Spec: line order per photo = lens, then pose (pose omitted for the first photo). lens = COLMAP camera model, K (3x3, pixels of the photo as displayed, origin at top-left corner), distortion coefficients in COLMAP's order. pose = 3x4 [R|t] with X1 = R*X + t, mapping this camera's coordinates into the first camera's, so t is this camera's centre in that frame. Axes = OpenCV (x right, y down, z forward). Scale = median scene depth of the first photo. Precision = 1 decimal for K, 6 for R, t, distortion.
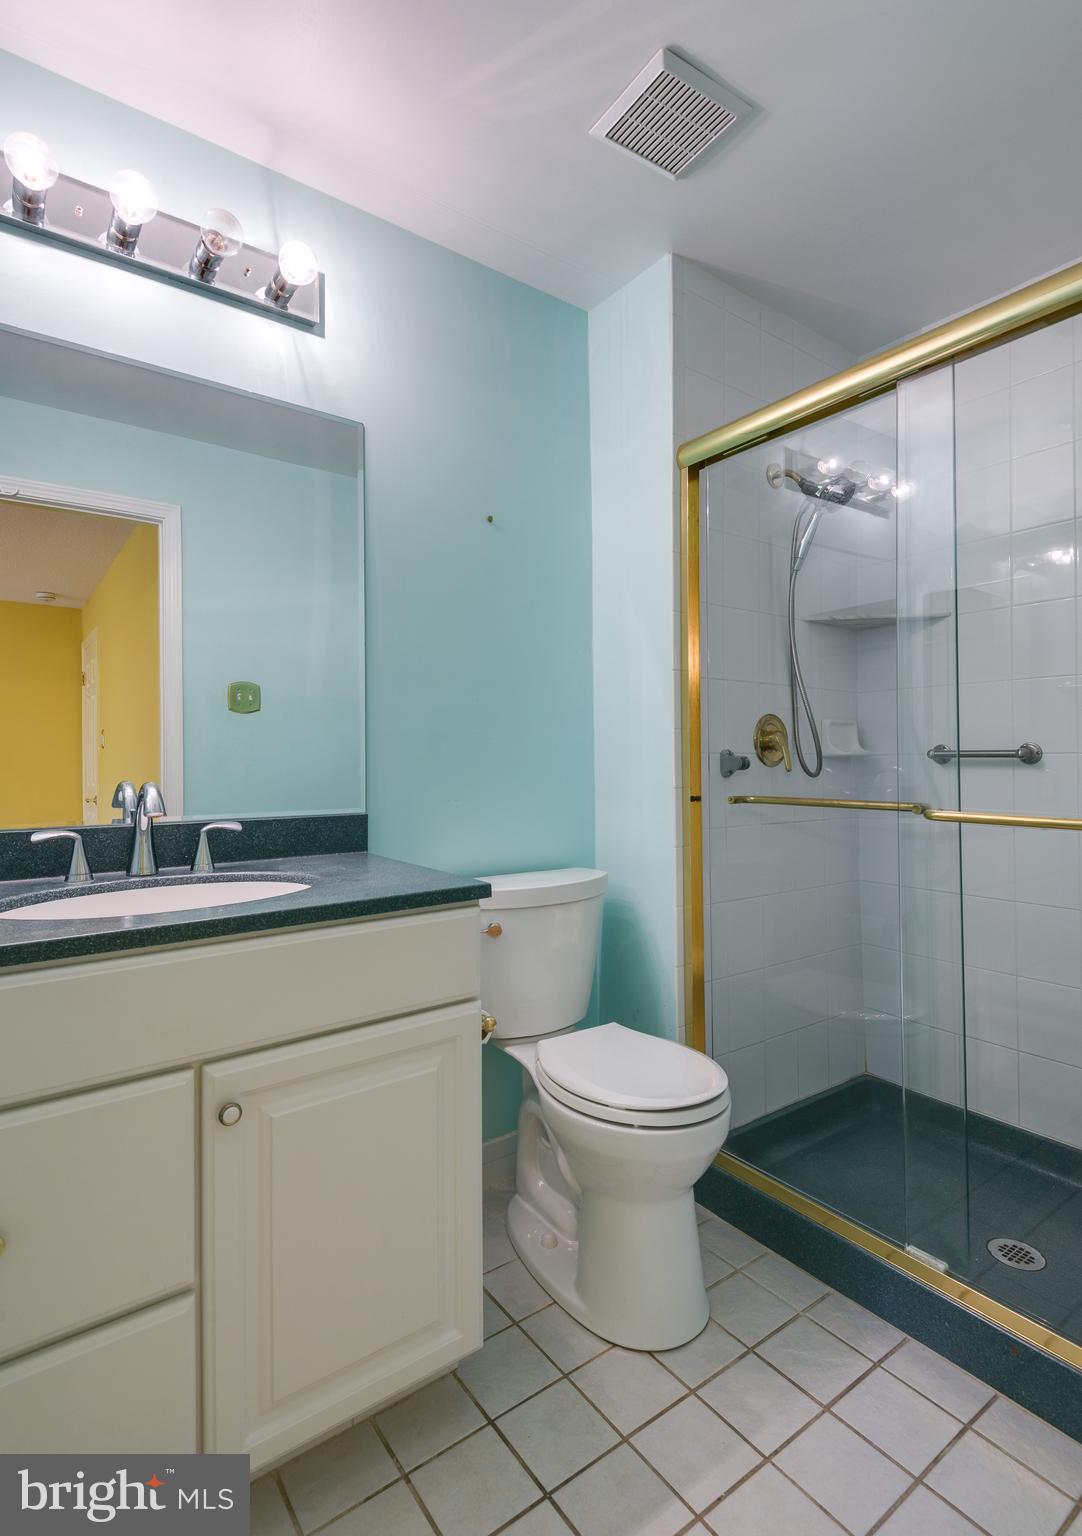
lens RADIAL K [[752.8, 0, 544.8], [0, 752.8, 771.7], [0, 0, 1]] dist [0.011668, -0.000506]
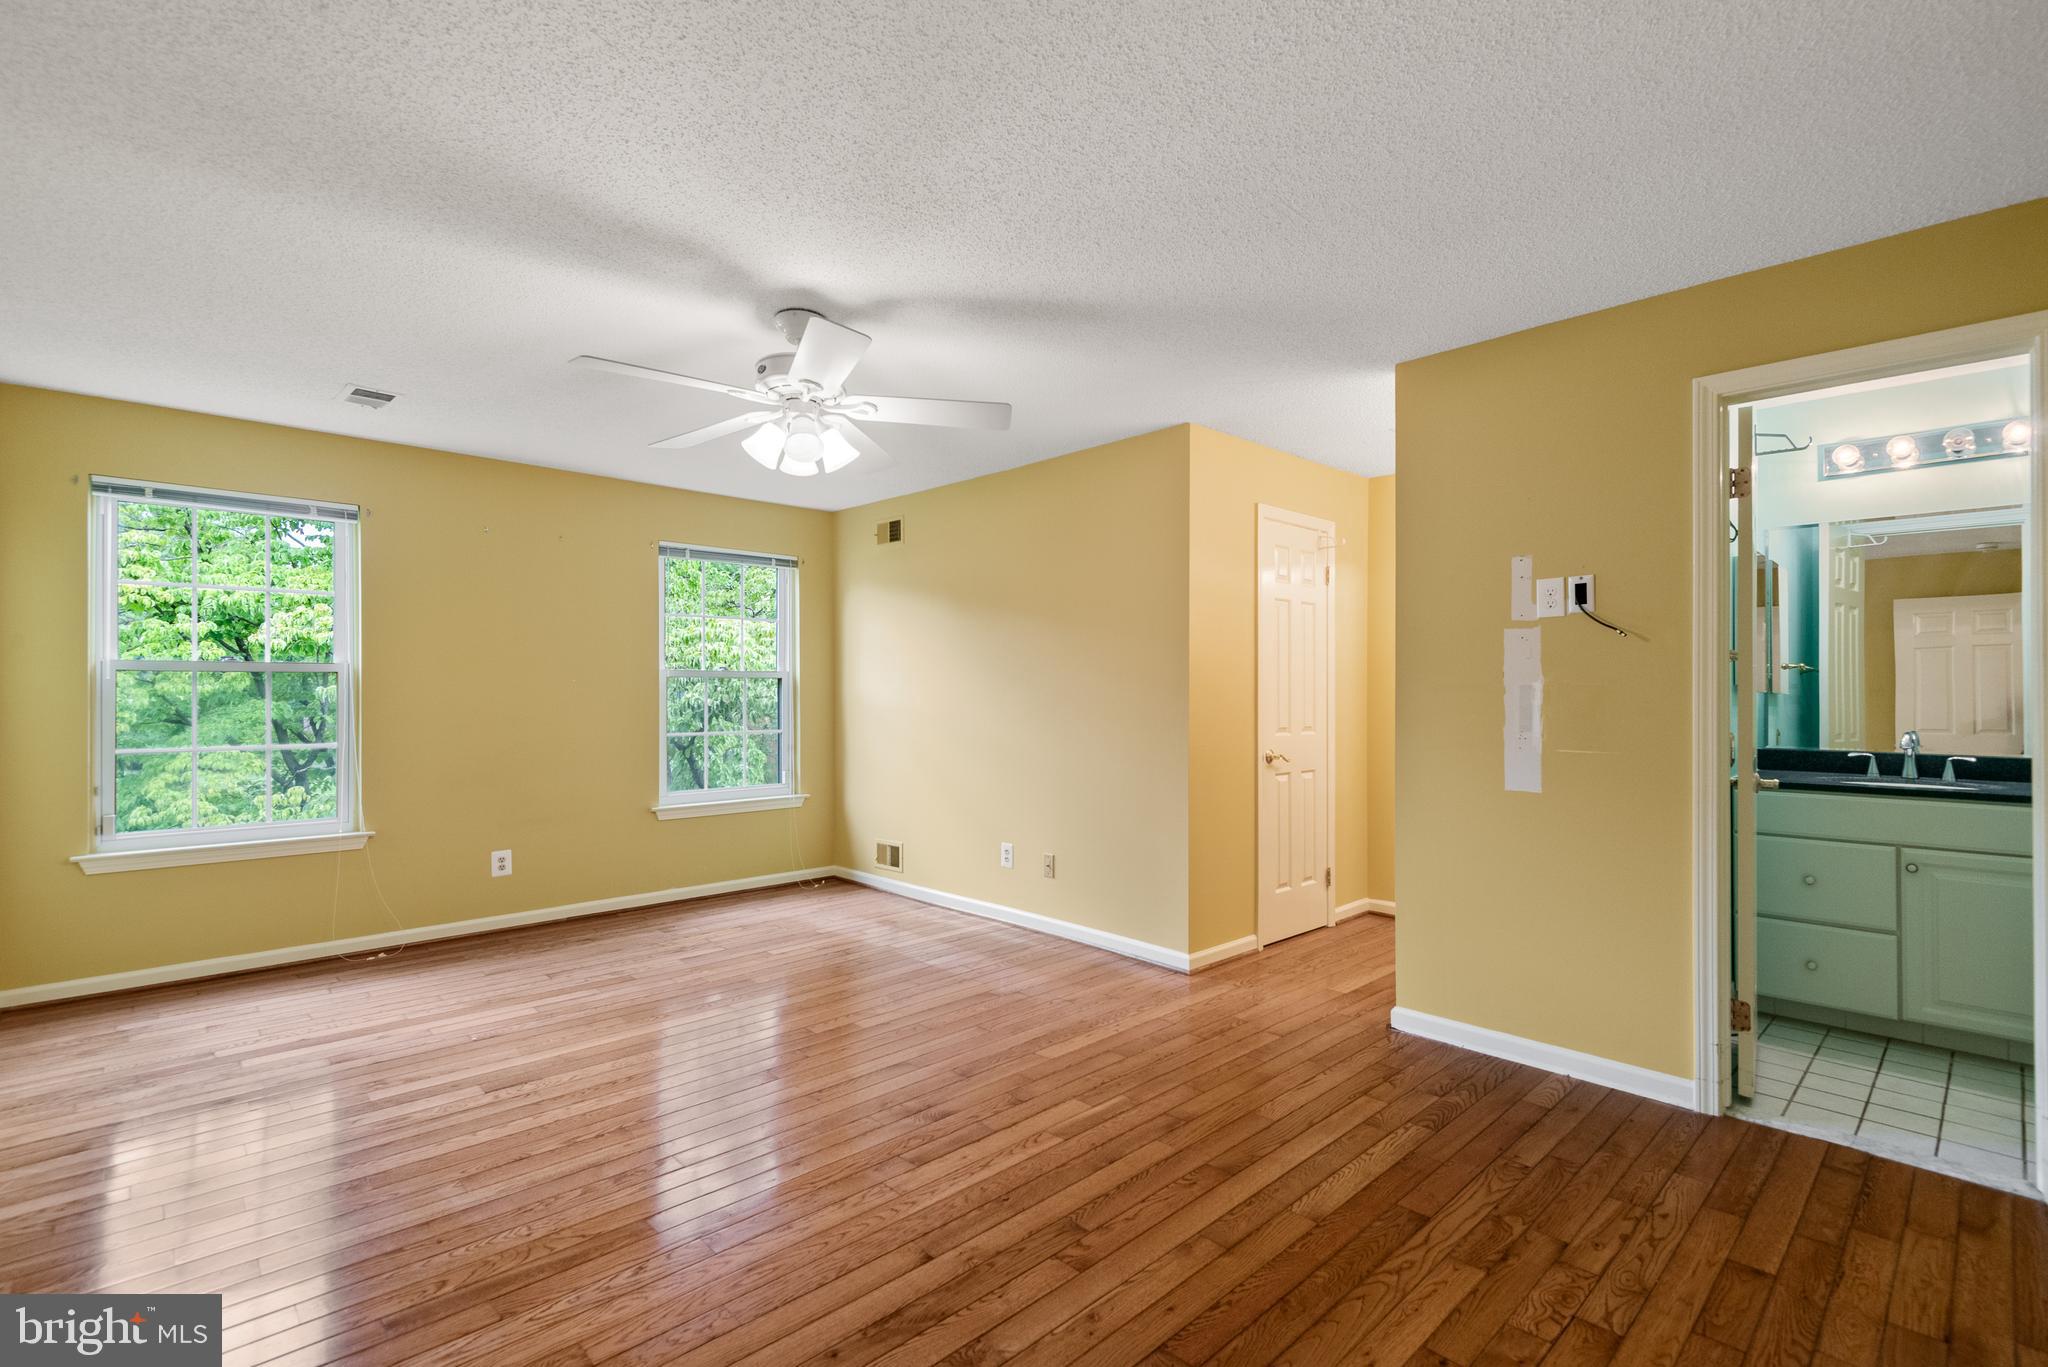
lens RADIAL K [[933.8, 0, 1028.1], [0, 933.8, 677.2], [0, 0, 1]] dist [0.029409, -0.012027]
pose [[0.126645, -0.002706, -0.991944, 1.338163], [-0.010835, 0.999933, -0.004111, -0.078352], [0.991889, 0.011268, 0.126607, -1.325042]]
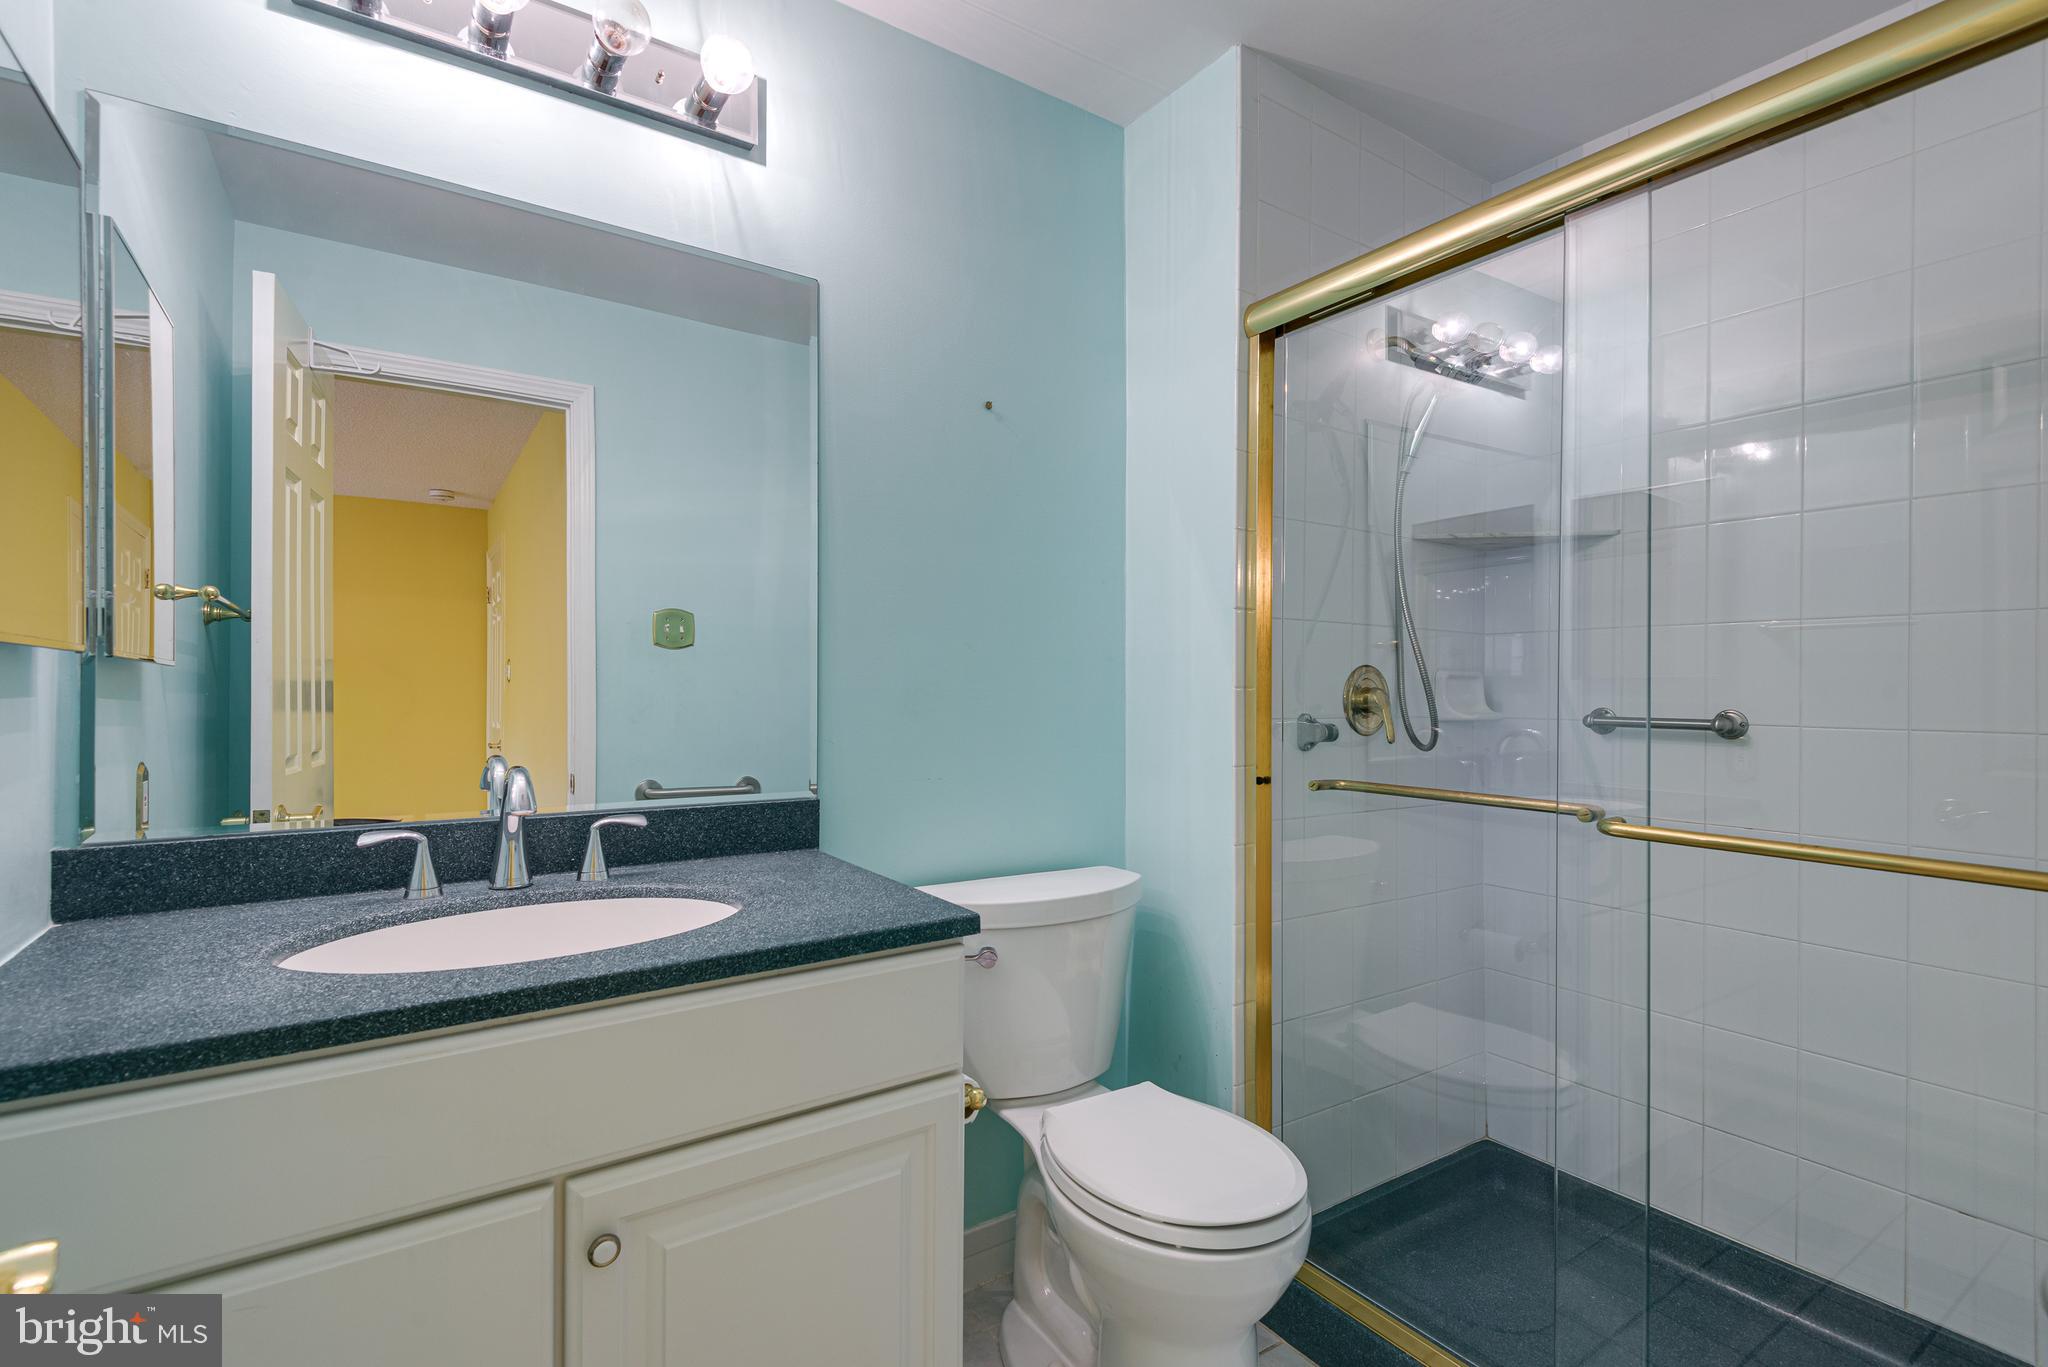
lens RADIAL K [[950.1, 0, 1019.8], [0, 950.1, 694.2], [0, 0, 1]] dist [-0.000001, 0.000337]
pose [[0.998924, 0.012648, -0.044620, 0.003335], [-0.013392, 0.999776, -0.016409, -0.033539], [0.044402, 0.016989, 0.998869, 0.069634]]
